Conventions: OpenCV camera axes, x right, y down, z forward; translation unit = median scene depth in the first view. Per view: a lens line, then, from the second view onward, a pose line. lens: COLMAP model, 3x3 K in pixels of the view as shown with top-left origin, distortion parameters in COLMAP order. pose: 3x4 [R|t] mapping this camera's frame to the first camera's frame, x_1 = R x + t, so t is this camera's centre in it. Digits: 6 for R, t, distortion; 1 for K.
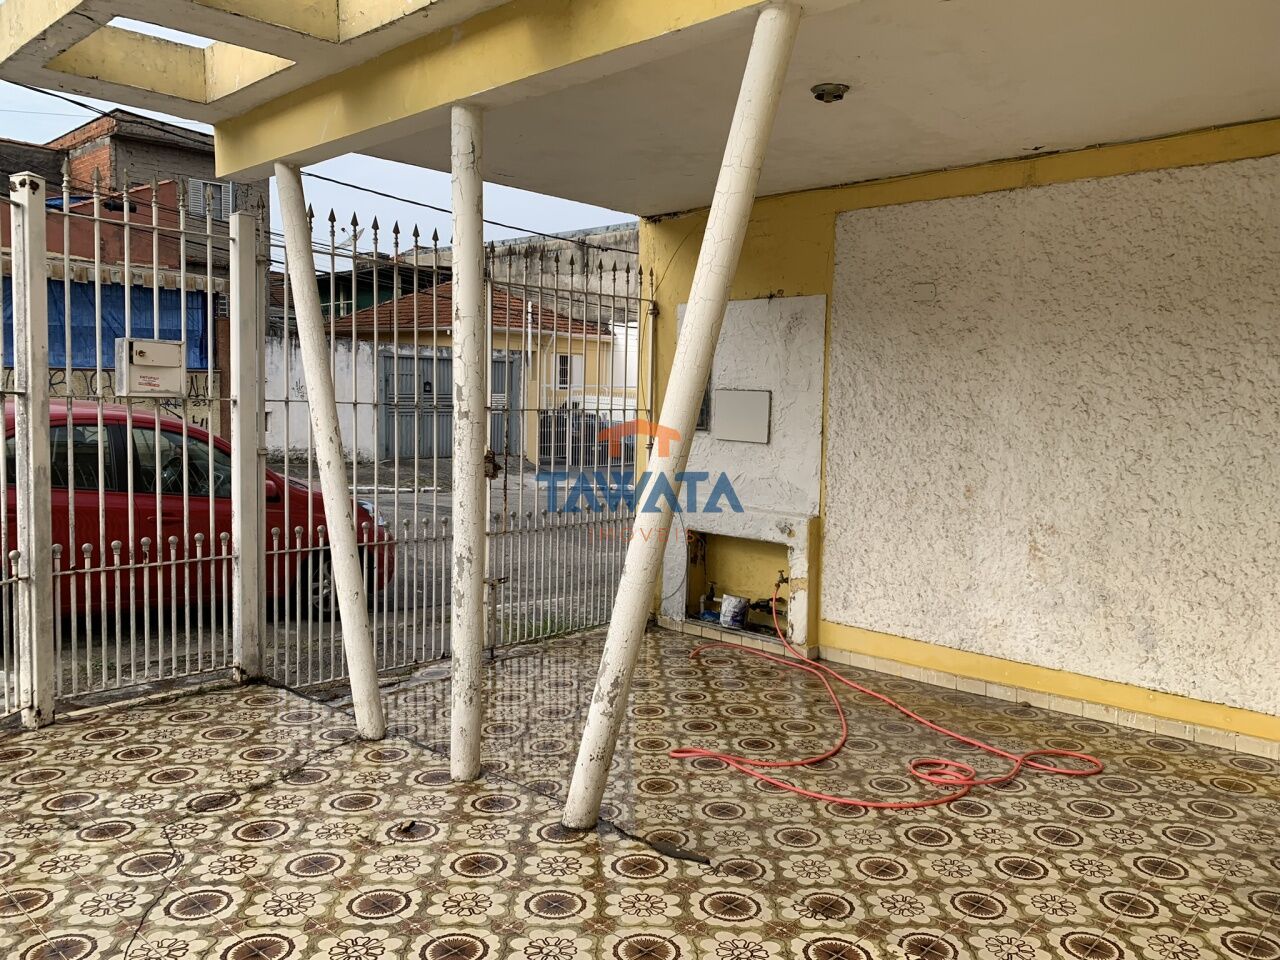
lens RADIAL K [[970.6, 0, 642.1], [0, 970.6, 472.0], [0, 0, 1]] dist [0.033292, -0.033860]
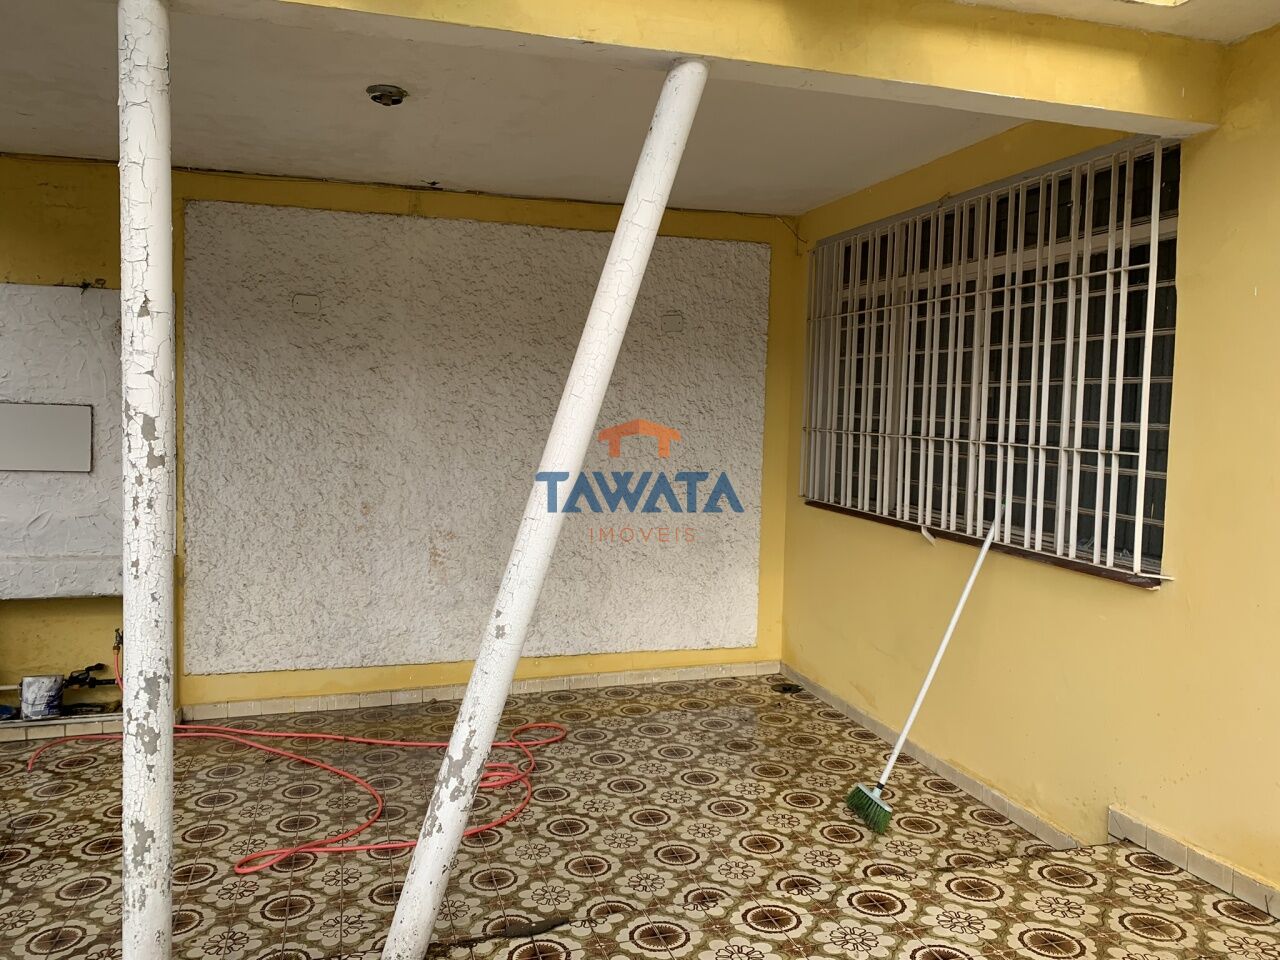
lens RADIAL K [[970.6, 0, 635.4], [0, 970.6, 471.8], [0, 0, 1]] dist [0.033292, -0.033860]
pose [[0.505783, -0.061176, 0.860489, -0.405652], [0.061036, 0.997520, 0.035042, -0.037239], [-0.860499, 0.034797, 0.508262, 0.263383]]
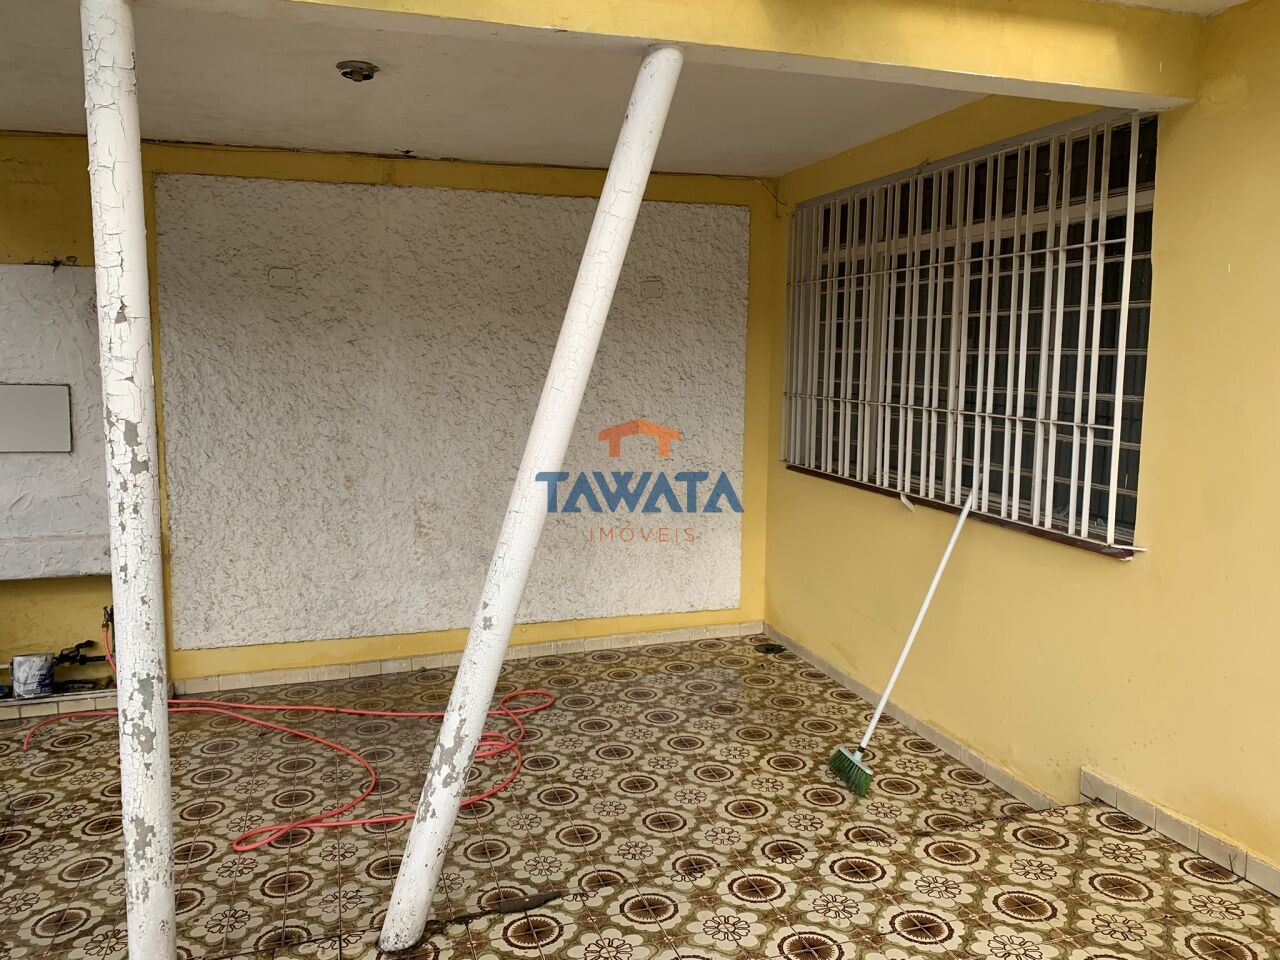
lens RADIAL K [[970.6, 0, 632.3], [0, 970.6, 471.4], [0, 0, 1]] dist [0.033292, -0.033860]
pose [[0.491571, -0.116987, 0.862944, -0.408263], [0.077845, 0.992872, 0.090257, -0.061214], [-0.867351, 0.022807, 0.497174, 0.259551]]
